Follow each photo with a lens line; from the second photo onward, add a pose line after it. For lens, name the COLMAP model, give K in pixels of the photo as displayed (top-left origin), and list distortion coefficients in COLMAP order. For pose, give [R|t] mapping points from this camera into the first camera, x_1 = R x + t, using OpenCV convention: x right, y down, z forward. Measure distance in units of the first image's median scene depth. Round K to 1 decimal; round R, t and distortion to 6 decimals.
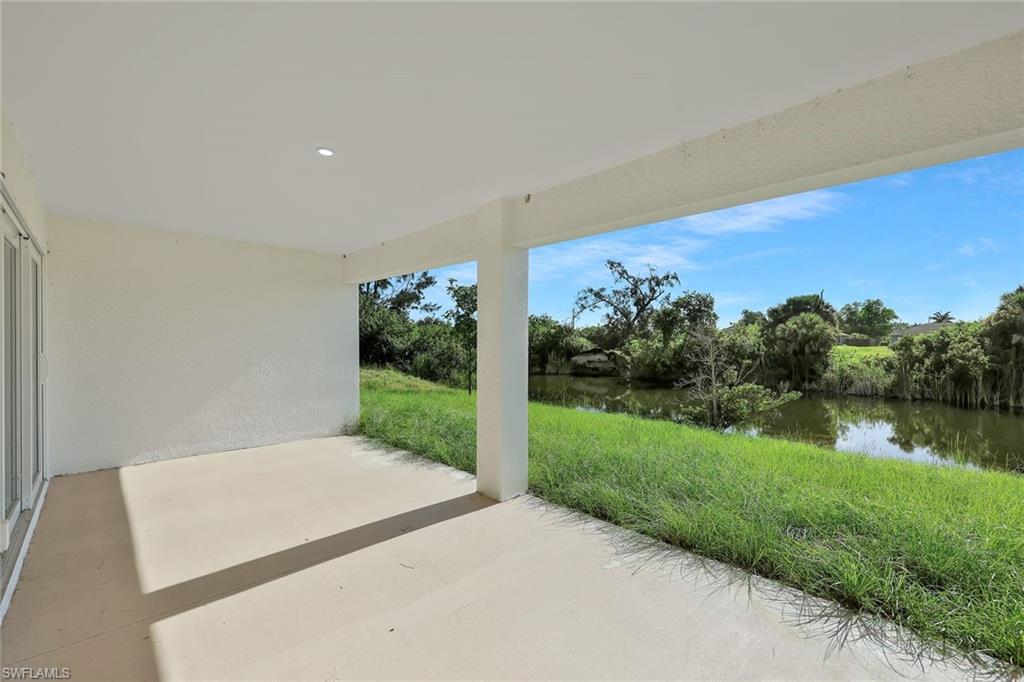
lens RADIAL K [[423.0, 0, 514.4], [0, 423.0, 339.4], [0, 0, 1]] dist [0.004925, -0.000245]
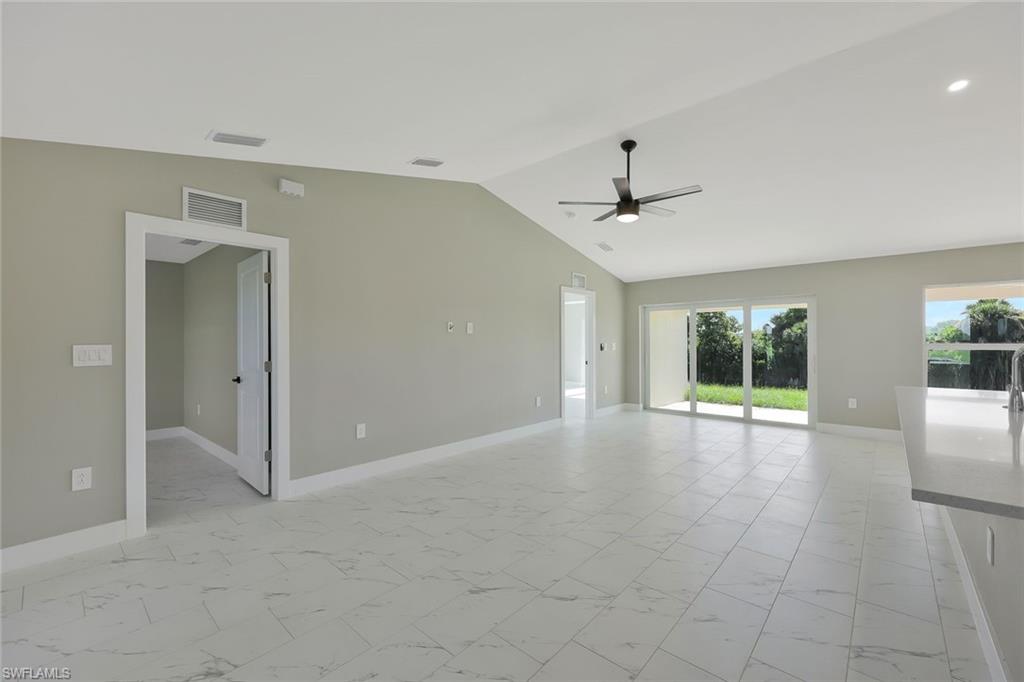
lens RADIAL K [[423.0, 0, 505.7], [0, 423.0, 339.2], [0, 0, 1]] dist [0.004925, -0.000245]
pose [[0.998161, -0.000957, 0.060606, -0.236207], [0.001317, 0.999982, -0.005897, -0.002927], [-0.060600, 0.005966, 0.998144, -0.129999]]
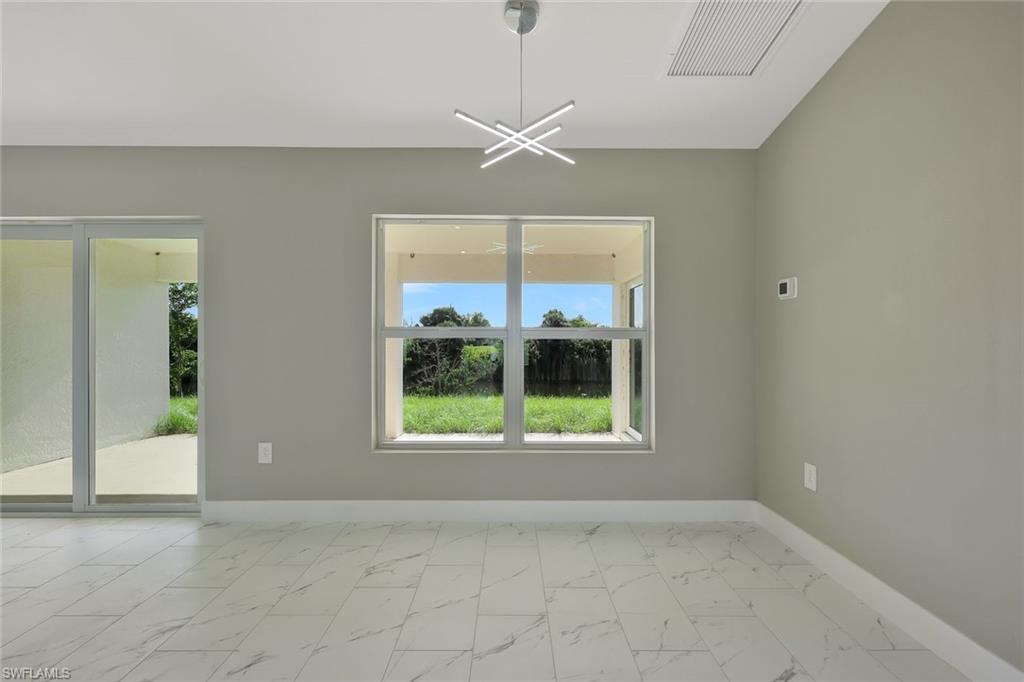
lens RADIAL K [[413.1, 0, 509.5], [0, 413.1, 336.5], [0, 0, 1]] dist [0.000654, -0.000034]
pose [[0.704394, 0.007573, 0.709769, -0.095977], [0.001002, 0.999931, -0.011664, 0.001398], [-0.709809, 0.008927, 0.704338, -0.048628]]
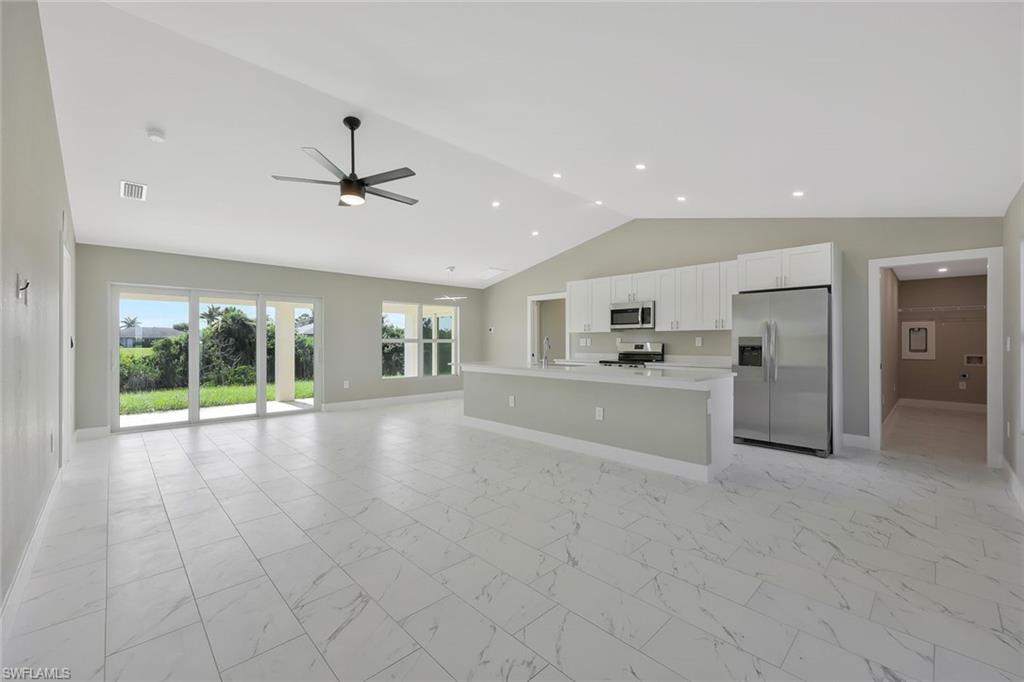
lens RADIAL K [[423.0, 0, 504.1], [0, 423.0, 337.3], [0, 0, 1]] dist [0.004925, -0.000245]
pose [[0.022972, 0.008634, 0.999699, -0.313034], [0.001039, 0.999962, -0.008660, -0.000241], [-0.999736, 0.001237, 0.022962, -0.047311]]
